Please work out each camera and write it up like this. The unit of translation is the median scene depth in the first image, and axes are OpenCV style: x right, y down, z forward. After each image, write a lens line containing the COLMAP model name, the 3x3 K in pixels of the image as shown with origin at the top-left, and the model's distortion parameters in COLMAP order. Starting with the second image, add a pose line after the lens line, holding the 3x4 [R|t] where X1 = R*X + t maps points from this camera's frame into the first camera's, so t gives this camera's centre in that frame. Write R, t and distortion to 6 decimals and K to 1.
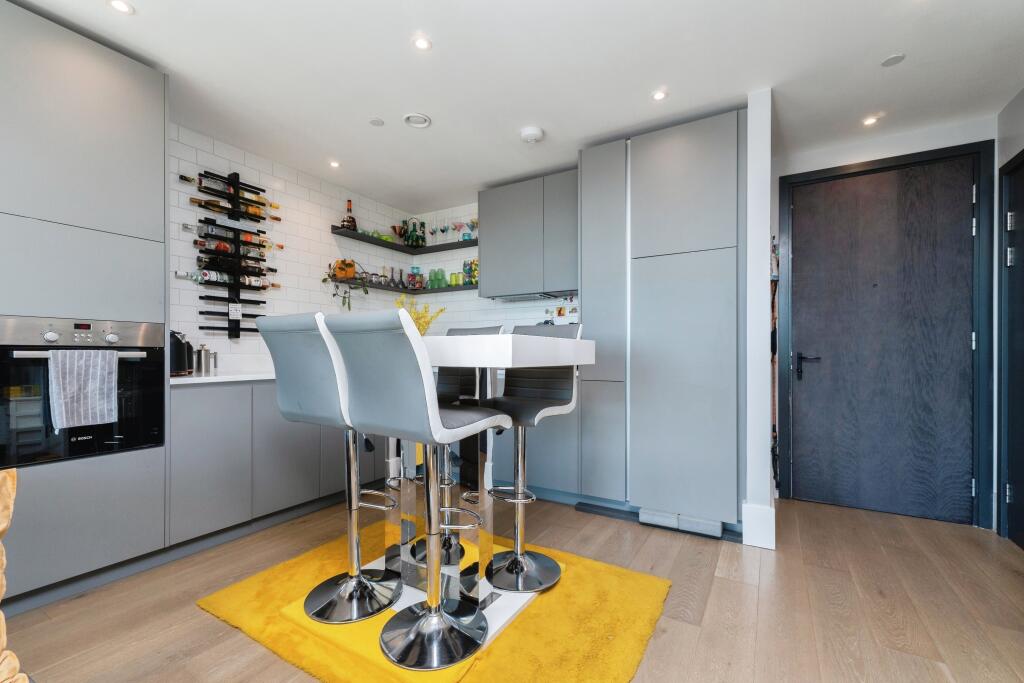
lens RADIAL K [[438.8, 0, 508.6], [0, 438.8, 351.6], [0, 0, 1]] dist [-0.001860, -0.000675]
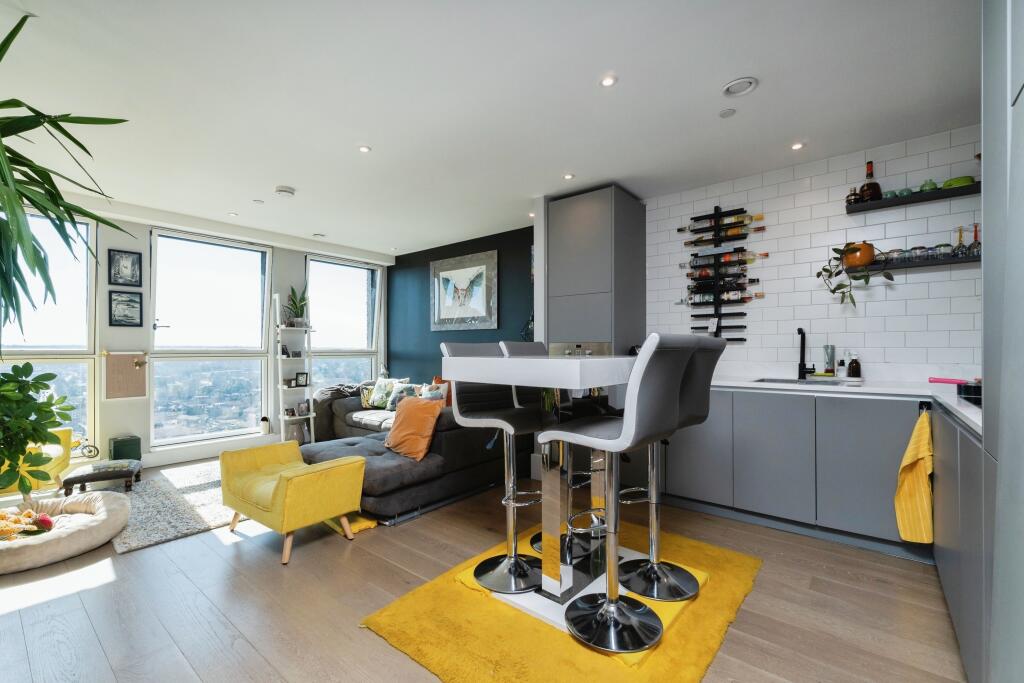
lens RADIAL K [[438.8, 0, 510.3], [0, 438.8, 345.5], [0, 0, 1]] dist [-0.001860, -0.000675]
pose [[-0.152711, -0.002241, -0.988268, 0.573340], [0.009512, 0.999948, -0.003737, -0.034359], [0.988225, -0.009971, -0.152682, 0.587913]]
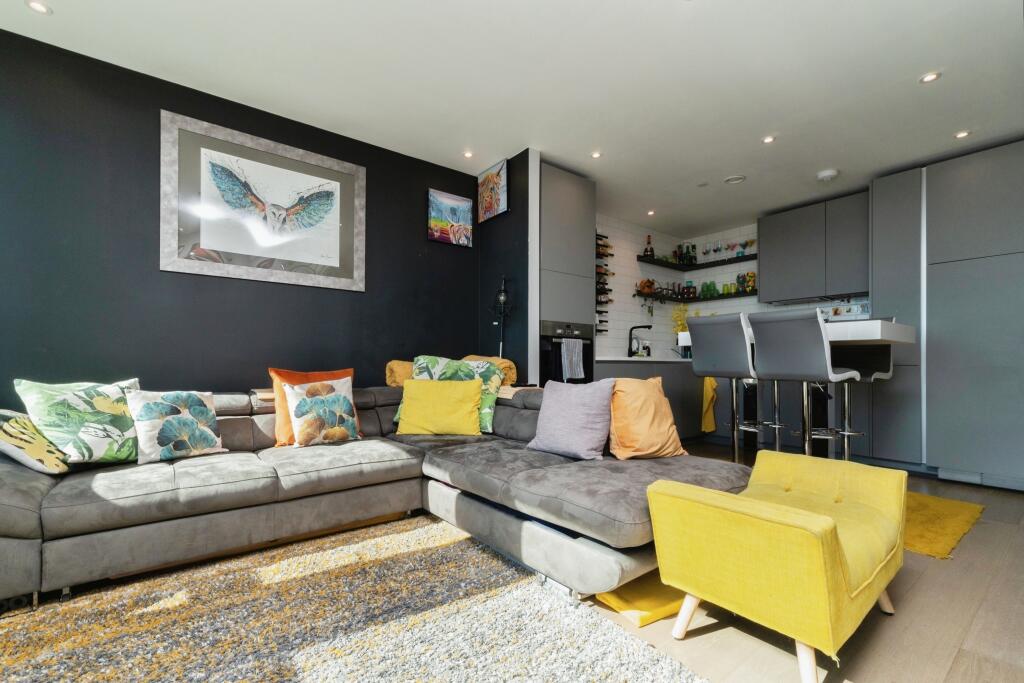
lens RADIAL K [[438.8, 0, 512.0], [0, 438.8, 357.4], [0, 0, 1]] dist [-0.001860, -0.000675]
pose [[0.925928, 0.001725, -0.377695, -0.287434], [-0.005260, 0.999951, -0.008329, 0.054426], [0.377662, 0.009699, 0.925893, -0.491275]]
